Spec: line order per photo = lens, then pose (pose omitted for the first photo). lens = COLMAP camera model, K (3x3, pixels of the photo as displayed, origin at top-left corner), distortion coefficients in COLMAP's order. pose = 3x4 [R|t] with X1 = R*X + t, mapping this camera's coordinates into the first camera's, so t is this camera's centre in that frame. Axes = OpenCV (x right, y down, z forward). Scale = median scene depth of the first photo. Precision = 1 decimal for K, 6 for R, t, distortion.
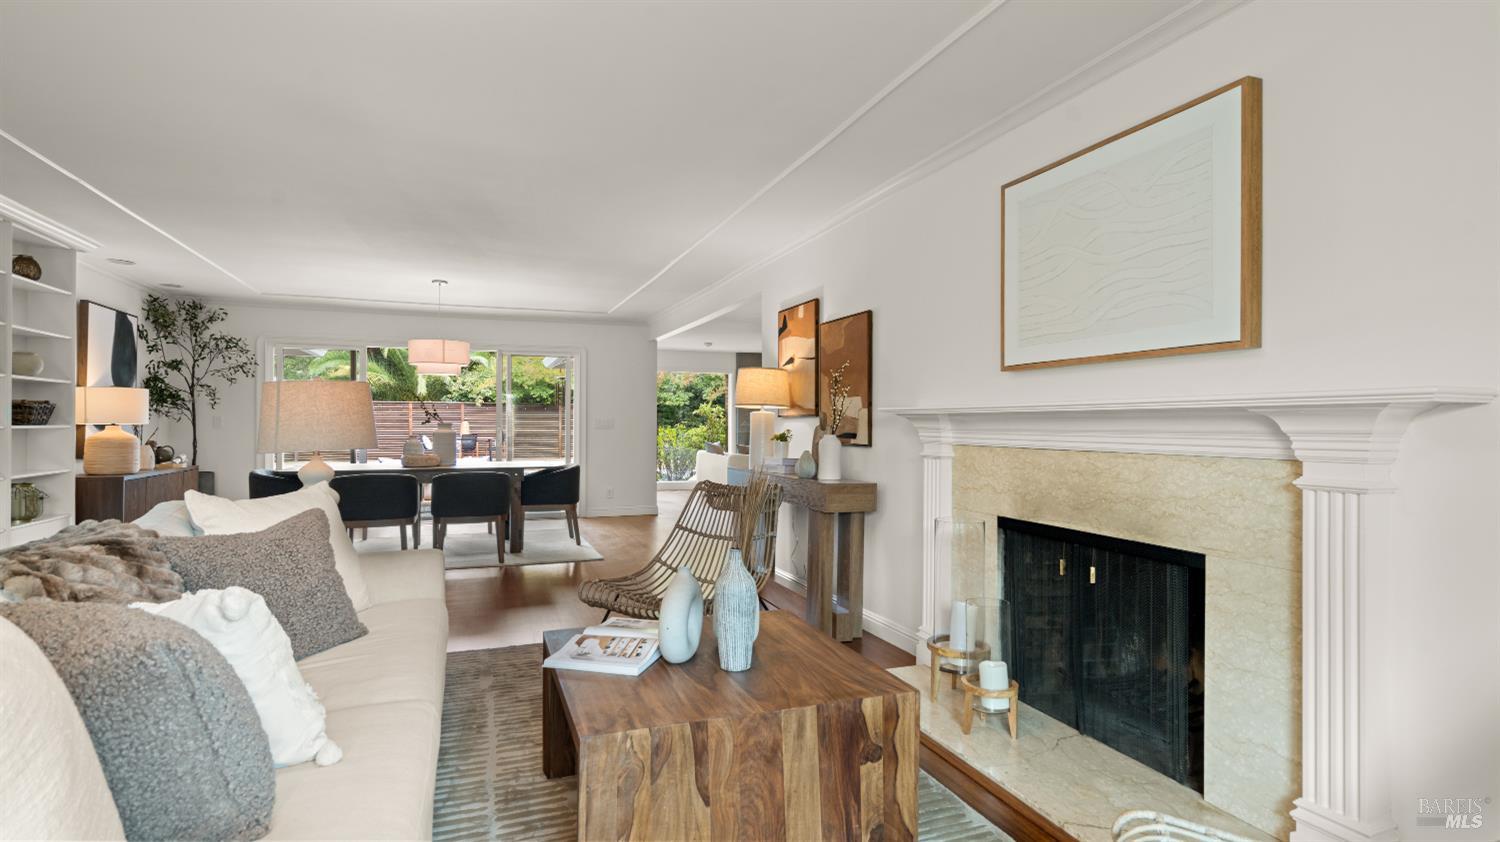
lens RADIAL K [[714.4, 0, 749.0], [0, 714.4, 427.1], [0, 0, 1]] dist [0.000032, 0.000763]
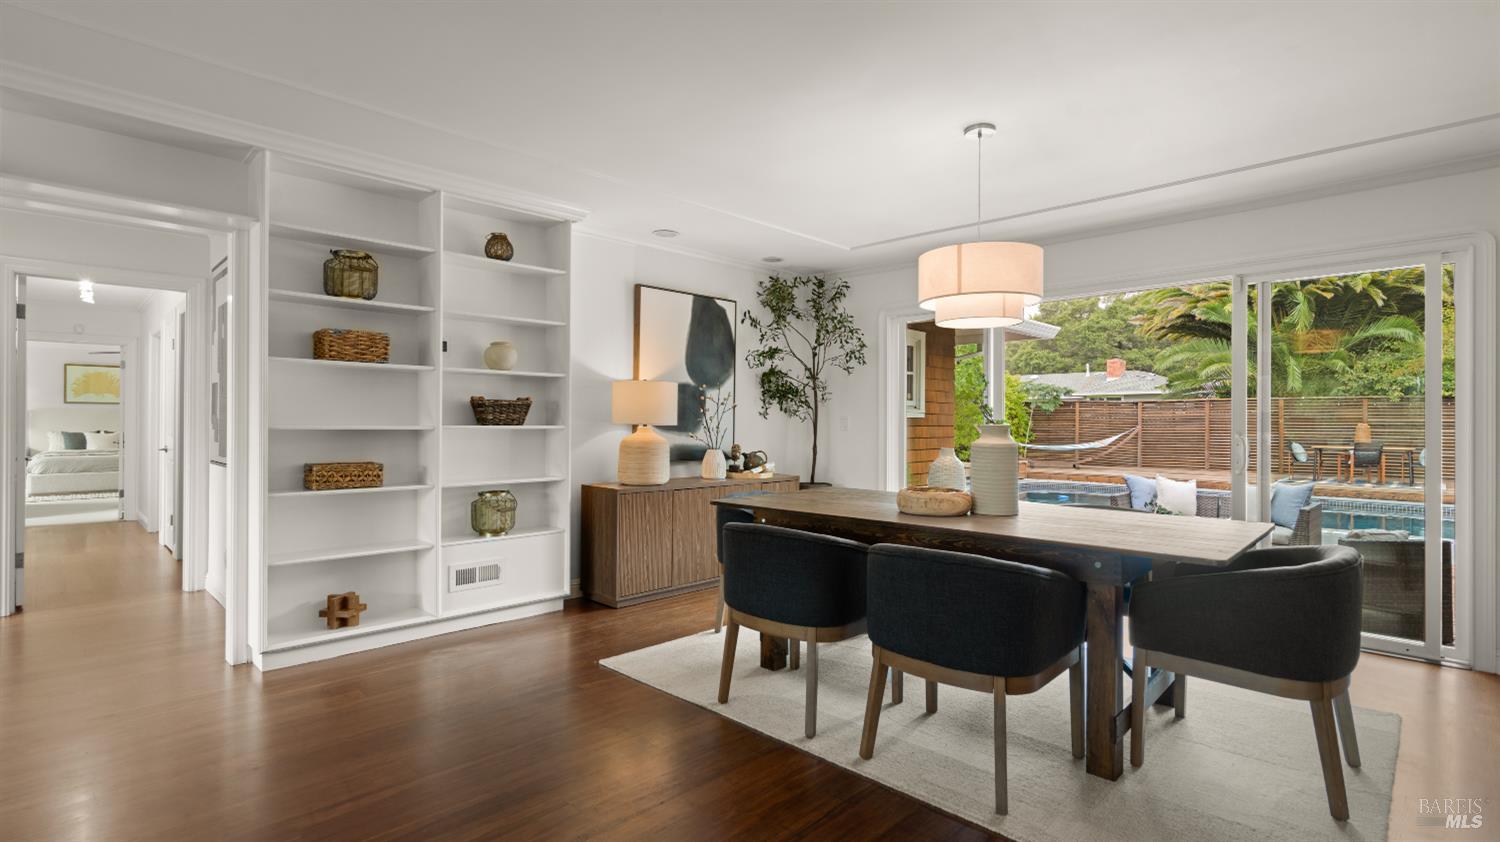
lens RADIAL K [[702.8, 0, 751.7], [0, 702.8, 424.6], [0, 0, 1]] dist [-0.001888, 0.000973]
pose [[0.407184, 0.003718, -0.913339, -0.057222], [-0.009456, 0.999955, -0.000145, -0.004026], [0.913297, 0.008695, 0.407201, 0.609533]]
